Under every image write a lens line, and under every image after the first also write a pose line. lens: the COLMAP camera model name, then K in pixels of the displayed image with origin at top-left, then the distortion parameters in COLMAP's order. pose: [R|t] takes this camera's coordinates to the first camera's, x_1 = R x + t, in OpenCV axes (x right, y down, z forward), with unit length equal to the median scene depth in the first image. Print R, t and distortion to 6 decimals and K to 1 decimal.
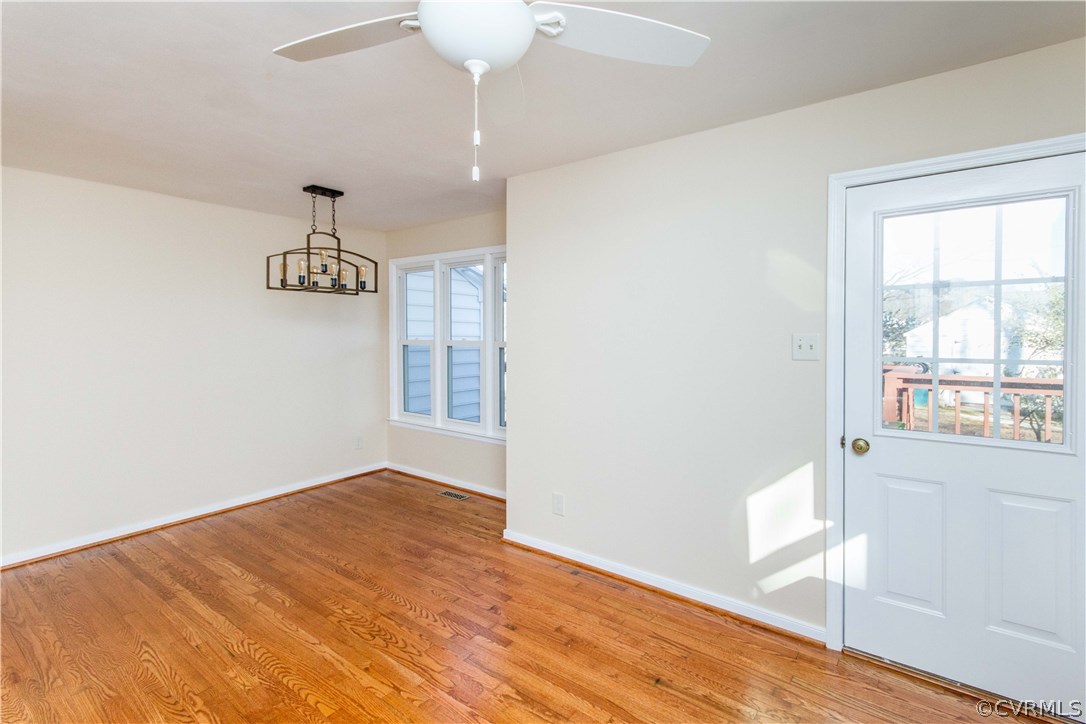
lens RADIAL K [[507.3, 0, 543.3], [0, 507.3, 336.2], [0, 0, 1]] dist [-0.002038, -0.000292]
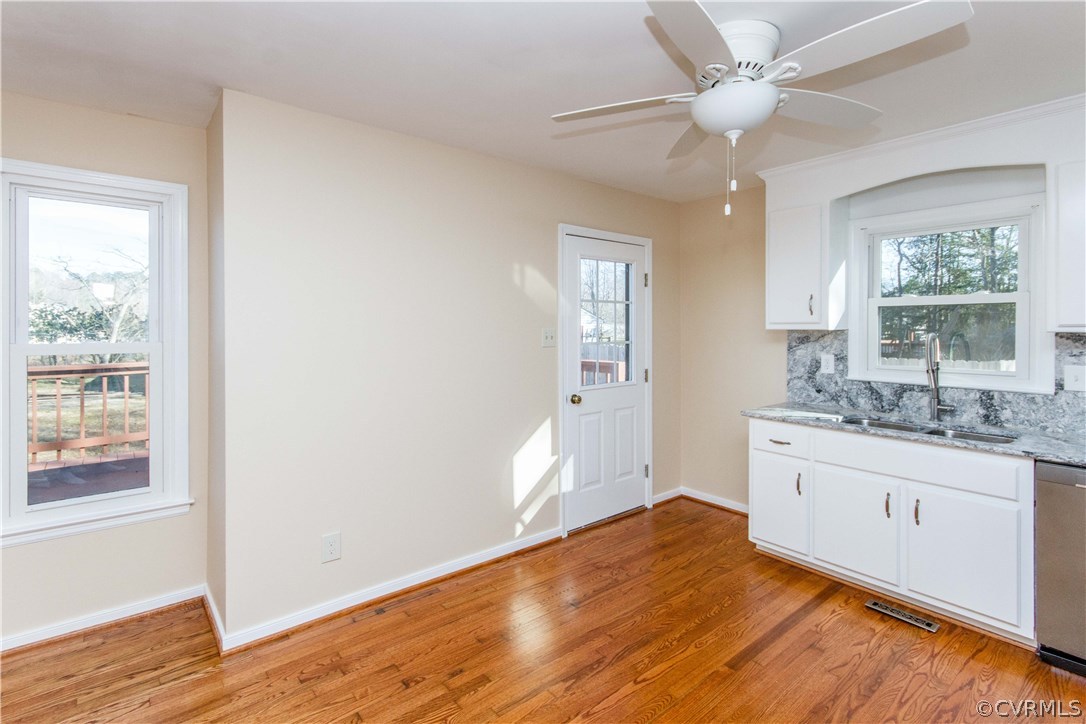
lens RADIAL K [[514.8, 0, 543.4], [0, 514.8, 329.4], [0, 0, 1]] dist [0.001305, 0.000094]
pose [[0.230262, -0.001563, 0.973127, -0.857559], [0.007601, 0.999971, -0.000192, -0.003711], [-0.973099, 0.007441, 0.230267, 0.640305]]
